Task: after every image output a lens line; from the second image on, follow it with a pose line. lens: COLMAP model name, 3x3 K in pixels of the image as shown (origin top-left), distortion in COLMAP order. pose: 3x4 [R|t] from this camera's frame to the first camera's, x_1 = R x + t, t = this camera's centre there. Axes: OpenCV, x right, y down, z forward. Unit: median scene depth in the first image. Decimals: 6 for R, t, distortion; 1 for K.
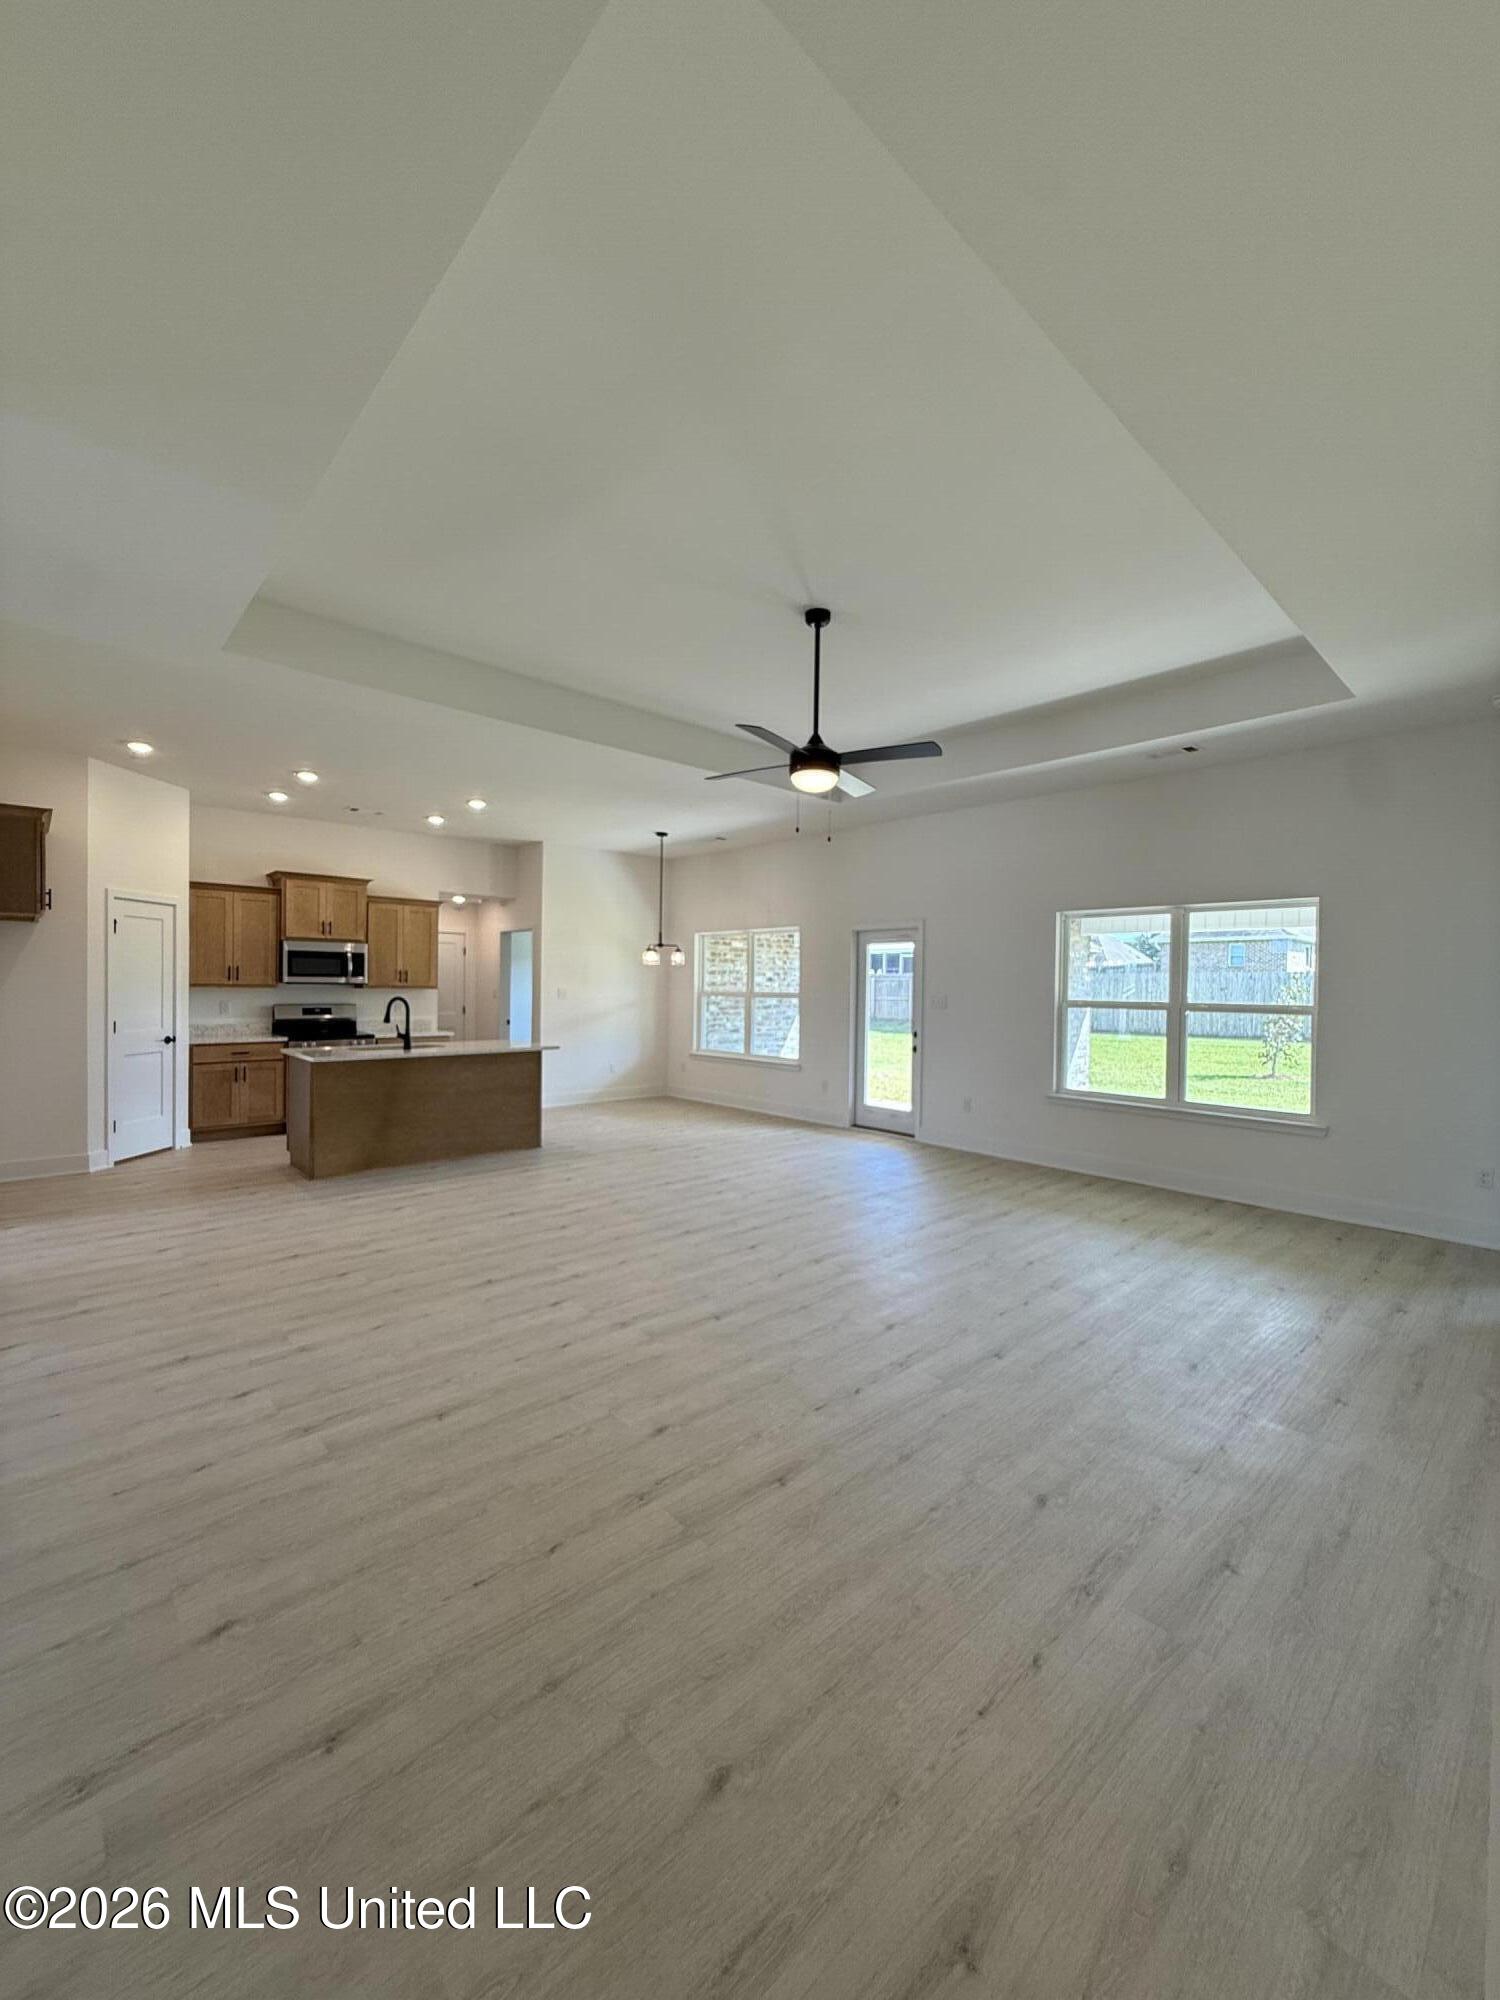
lens RADIAL K [[801.5, 0, 748.9], [0, 801.5, 995.7], [0, 0, 1]] dist [0.000551, 0.000036]
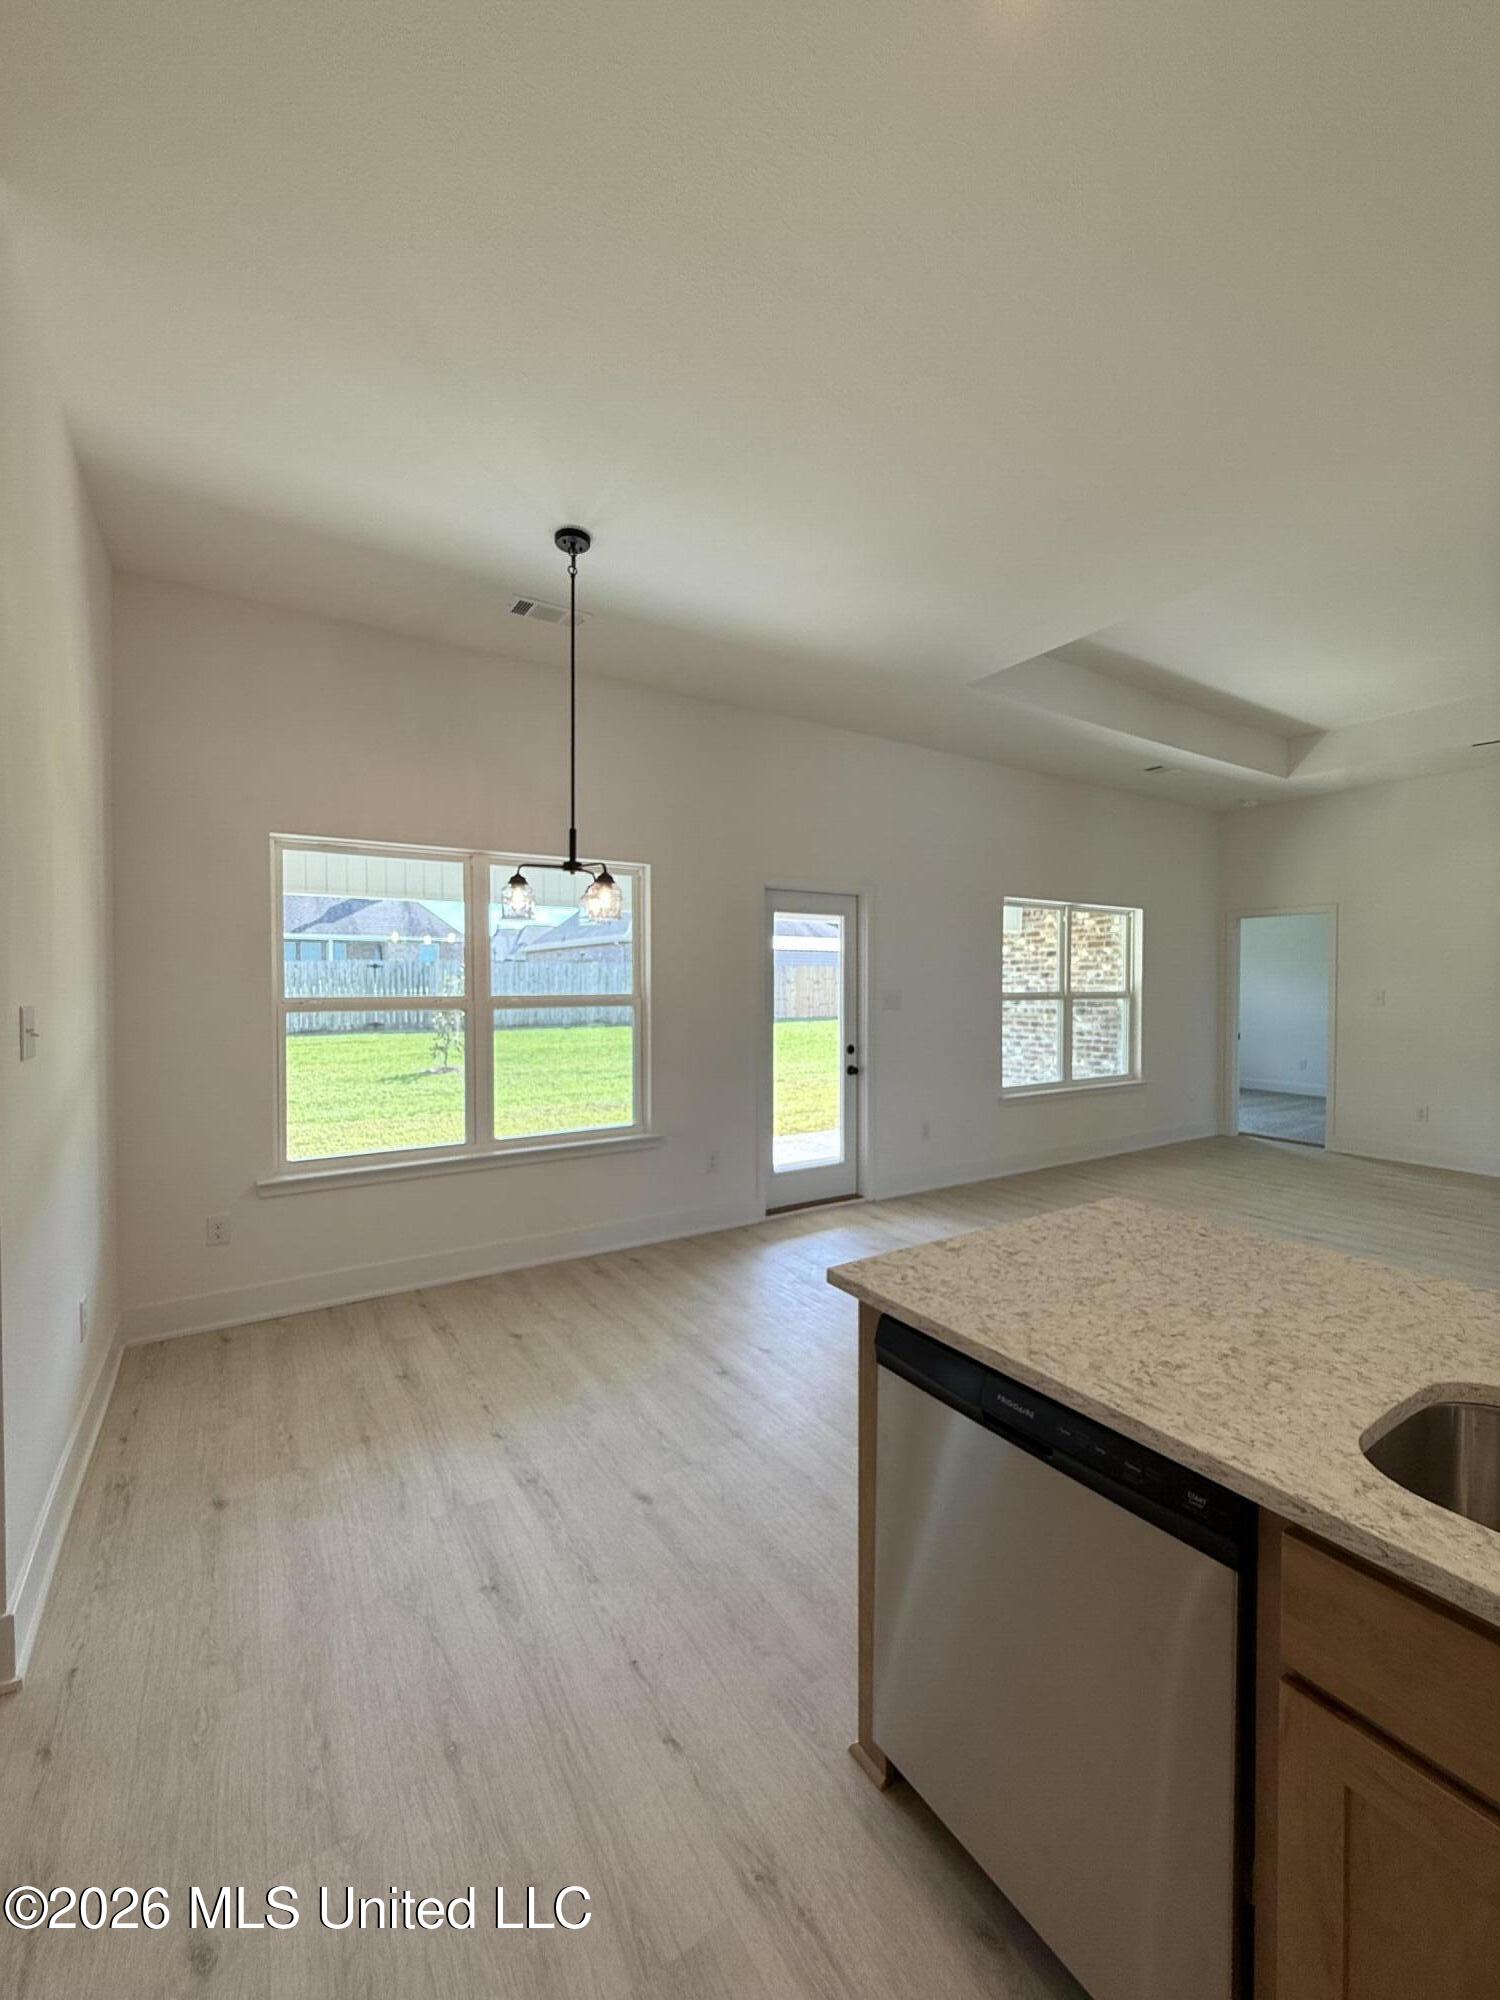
lens RADIAL K [[801.5, 0, 749.5], [0, 801.5, 1001.0], [0, 0, 1]] dist [0.000551, 0.000036]
pose [[0.171853, -0.036660, 0.984440, -0.493769], [0.015597, 0.999283, 0.034490, -0.018621], [-0.984999, 0.009428, 0.172302, 0.982742]]
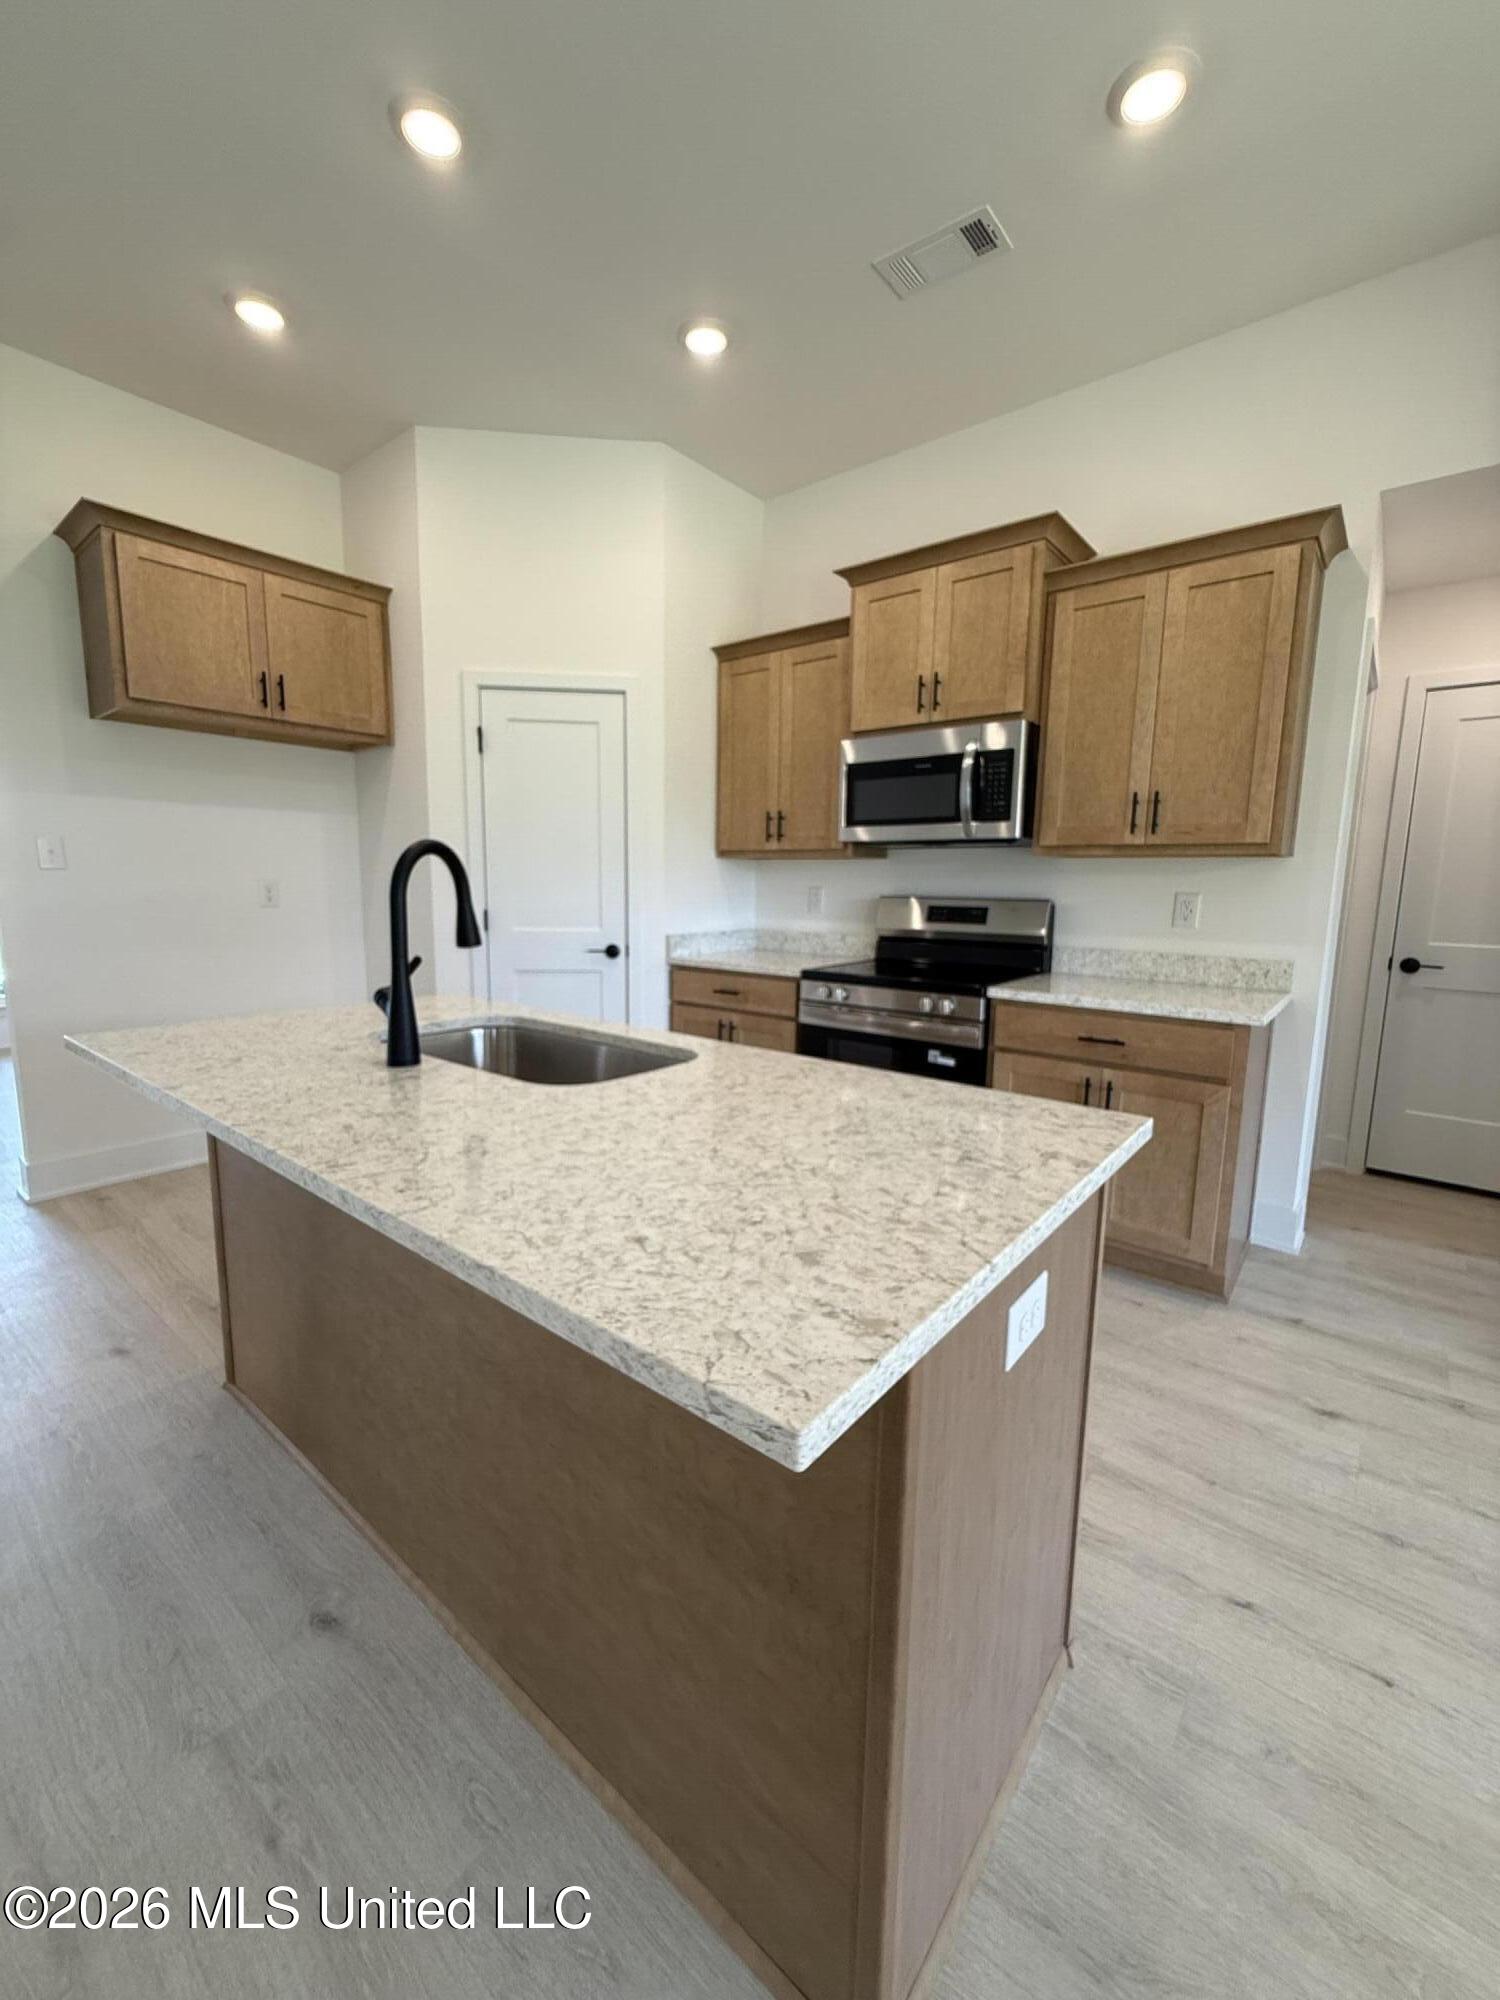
lens RADIAL K [[801.5, 0, 750.0], [0, 801.5, 994.5], [0, 0, 1]] dist [0.000551, 0.000036]
pose [[0.143618, 0.127626, -0.981369, -0.154299], [-0.026103, 0.991793, 0.125161, 0.012187], [0.989289, 0.007641, 0.145770, 0.895660]]
